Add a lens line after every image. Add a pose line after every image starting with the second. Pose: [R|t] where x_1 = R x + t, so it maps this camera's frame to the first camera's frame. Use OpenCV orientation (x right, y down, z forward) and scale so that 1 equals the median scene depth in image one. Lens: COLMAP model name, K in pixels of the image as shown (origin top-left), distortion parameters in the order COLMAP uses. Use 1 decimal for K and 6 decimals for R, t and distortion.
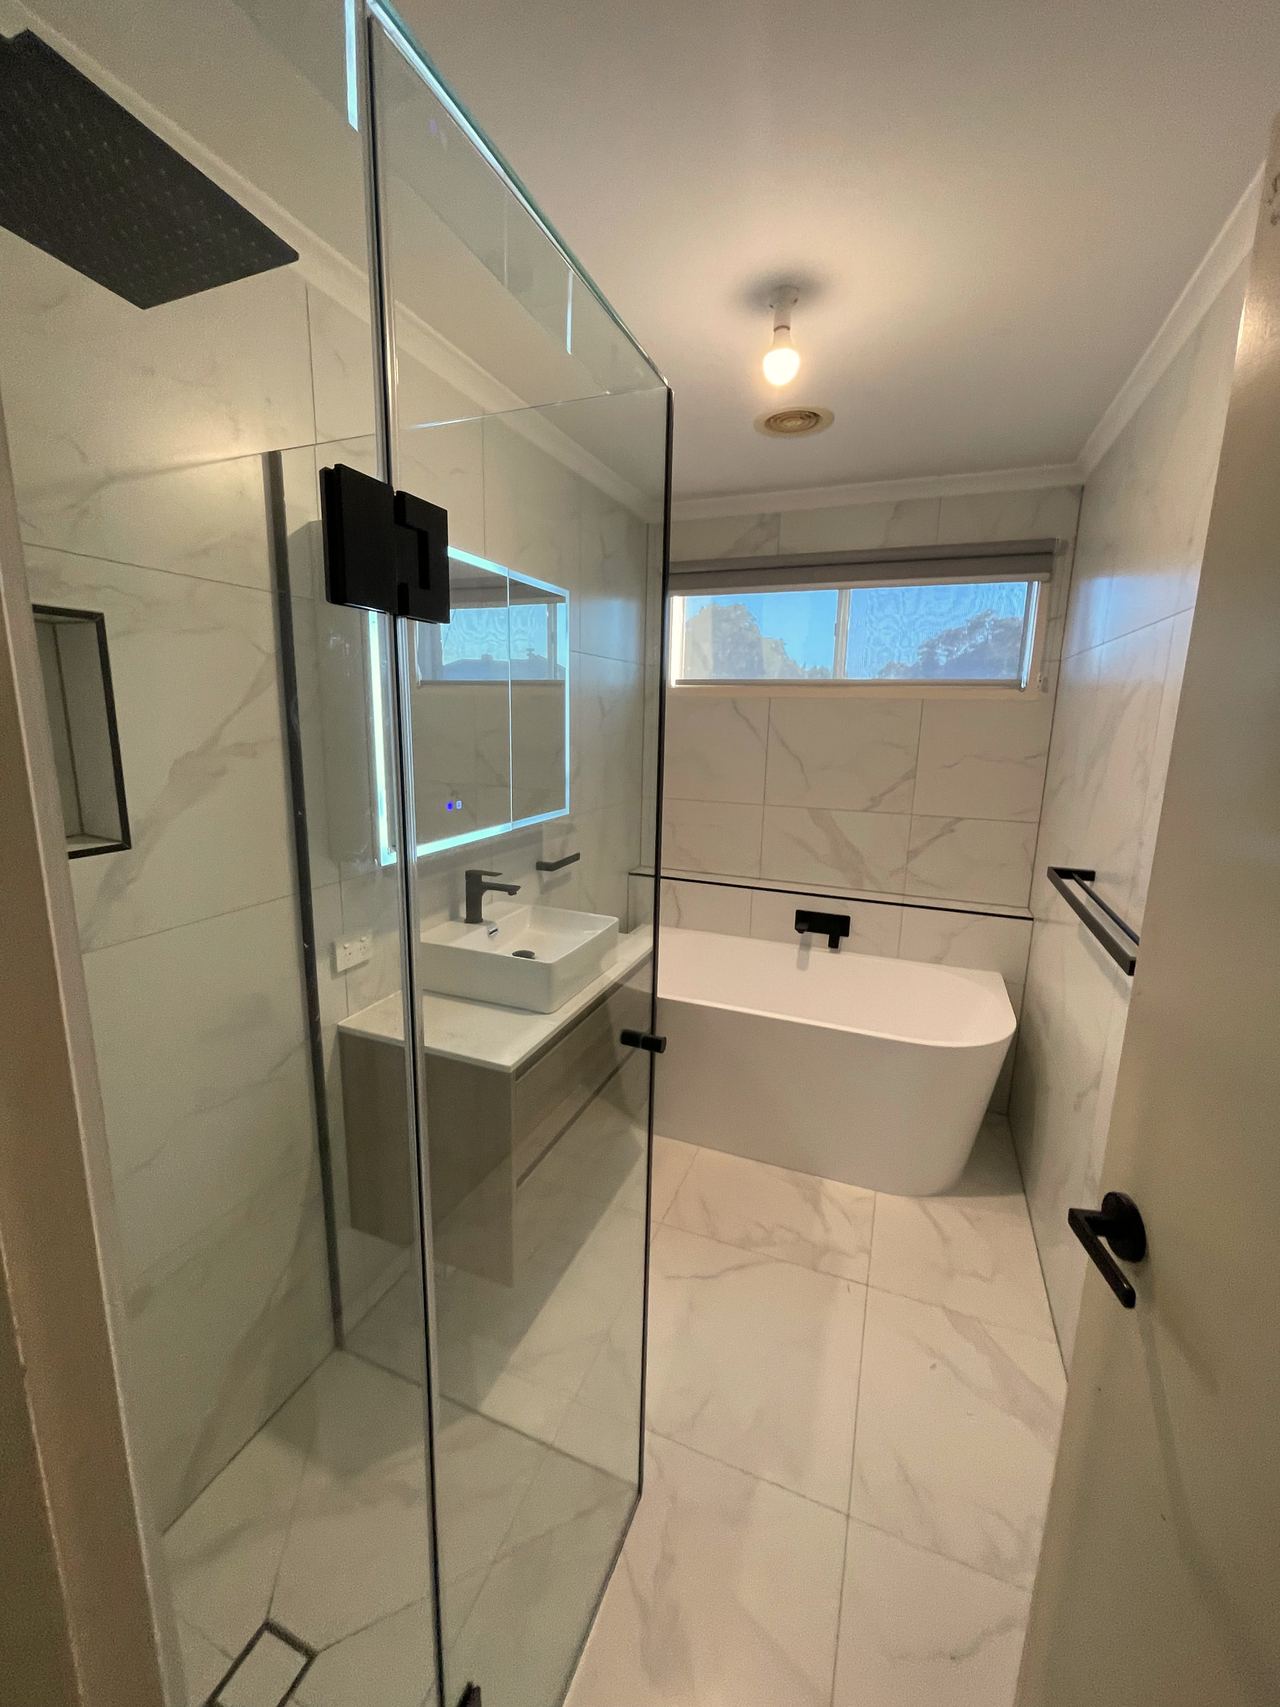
lens RADIAL K [[691.8, 0, 628.5], [0, 691.8, 846.6], [0, 0, 1]] dist [-0.003342, 0.000097]
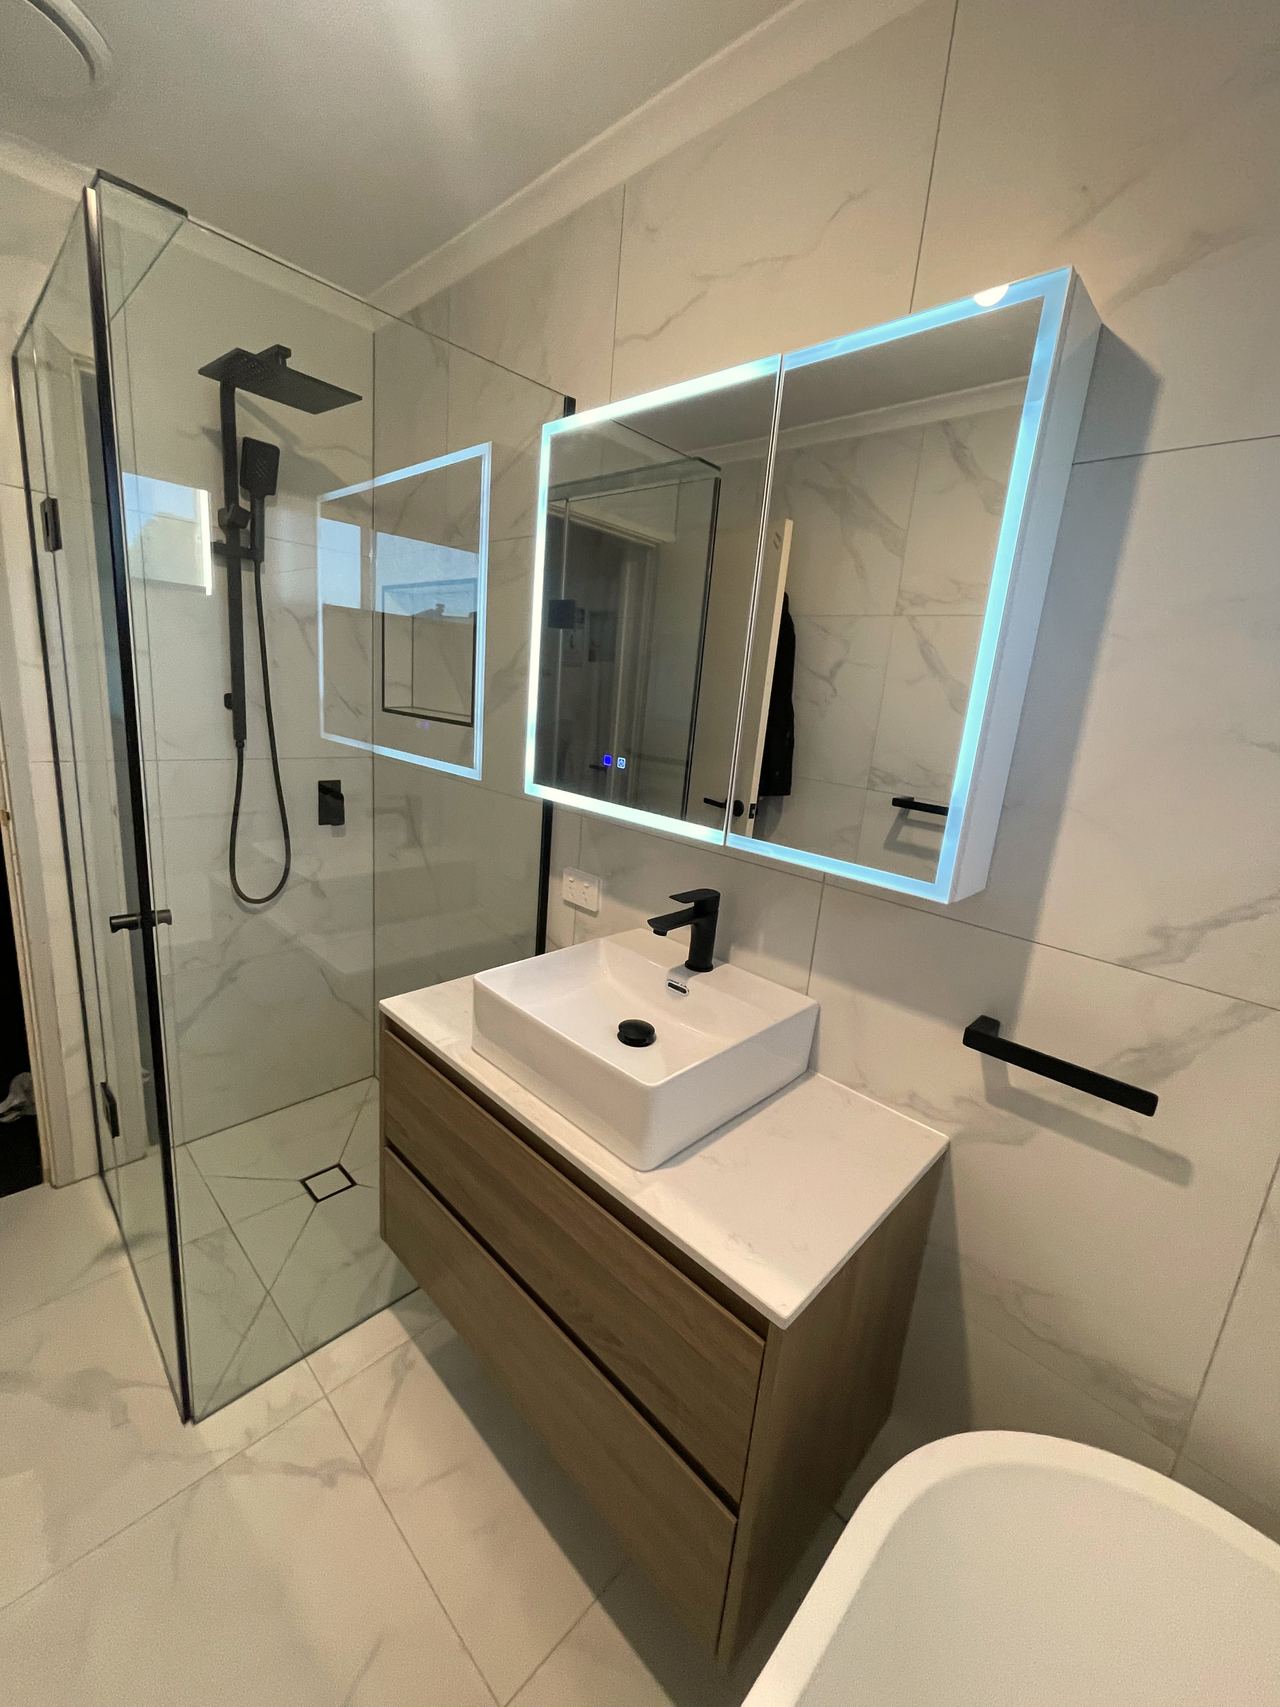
lens RADIAL K [[691.8, 0, 628.5], [0, 691.8, 846.6], [0, 0, 1]] dist [-0.003342, 0.000097]
pose [[-0.371947, 0.171846, -0.912208, 0.475542], [-0.256081, 0.925583, 0.278781, -0.209605], [0.892232, 0.337291, -0.300262, 1.386823]]
